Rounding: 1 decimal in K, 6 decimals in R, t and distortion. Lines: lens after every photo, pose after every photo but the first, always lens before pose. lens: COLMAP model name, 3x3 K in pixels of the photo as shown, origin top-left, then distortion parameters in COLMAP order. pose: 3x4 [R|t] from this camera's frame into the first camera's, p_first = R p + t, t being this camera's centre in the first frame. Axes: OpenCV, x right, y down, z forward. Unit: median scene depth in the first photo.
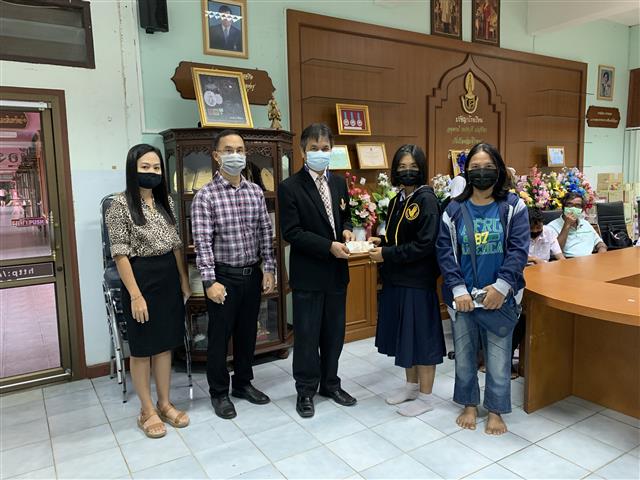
lens RADIAL K [[487.6, 0, 320.0], [0, 487.6, 240.0], [0, 0, 1]] dist [0.003087, -0.001072]
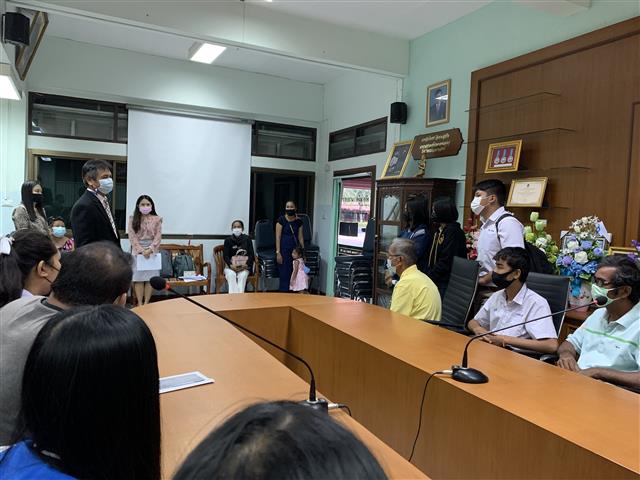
lens RADIAL K [[487.6, 0, 320.0], [0, 487.6, 240.0], [0, 0, 1]] dist [0.003087, -0.001072]
pose [[-0.078422, 0.071315, -0.994366, 1.337959], [-0.151619, 0.984982, 0.082600, -0.130306], [0.985323, 0.157242, -0.066431, 0.889465]]
